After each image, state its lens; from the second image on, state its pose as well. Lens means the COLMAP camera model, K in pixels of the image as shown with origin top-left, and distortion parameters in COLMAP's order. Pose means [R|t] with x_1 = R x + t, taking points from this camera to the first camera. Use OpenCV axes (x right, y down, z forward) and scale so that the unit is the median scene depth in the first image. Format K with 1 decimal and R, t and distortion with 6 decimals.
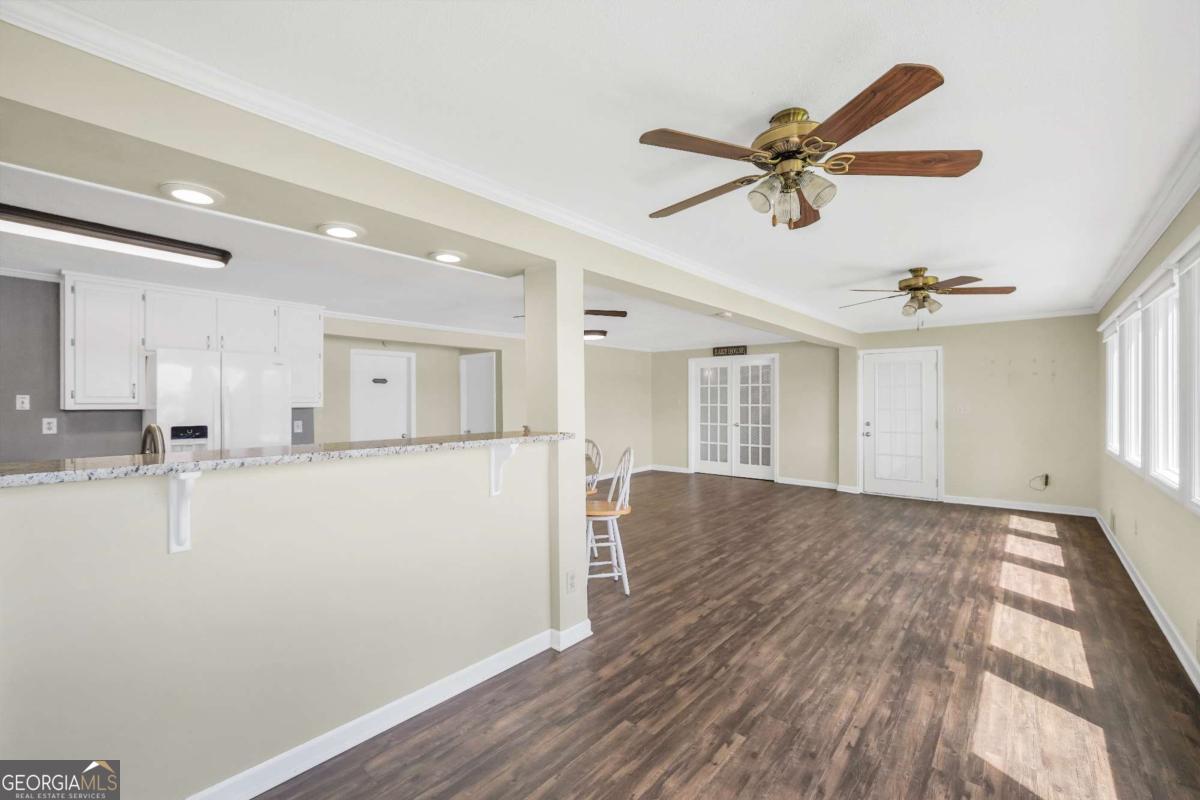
lens RADIAL K [[504.8, 0, 594.8], [0, 504.8, 402.7], [0, 0, 1]] dist [-0.020623, 0.008556]
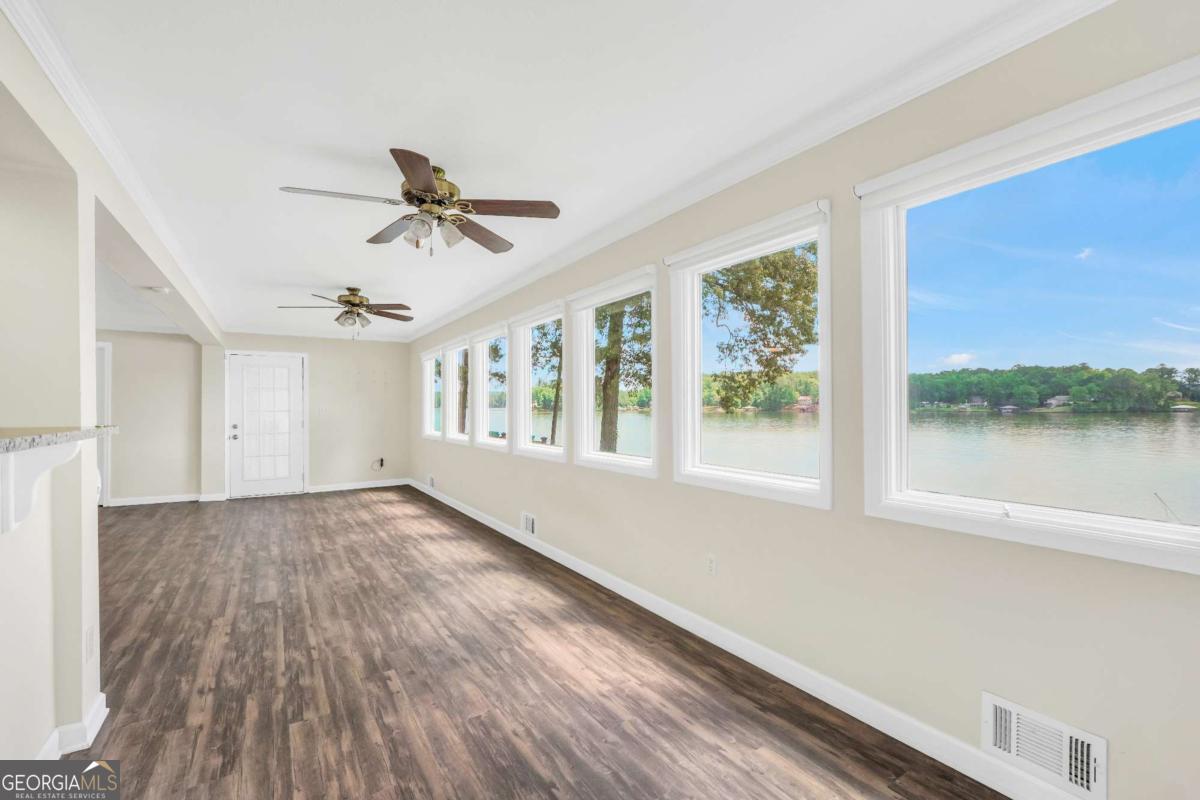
lens RADIAL K [[514.9, 0, 591.8], [0, 514.9, 405.5], [0, 0, 1]] dist [-0.022162, 0.008795]
pose [[0.291392, 0.003856, 0.956596, -0.439596], [0.009834, 0.999927, -0.007026, 0.034604], [-0.956553, 0.011454, 0.291333, 0.116931]]
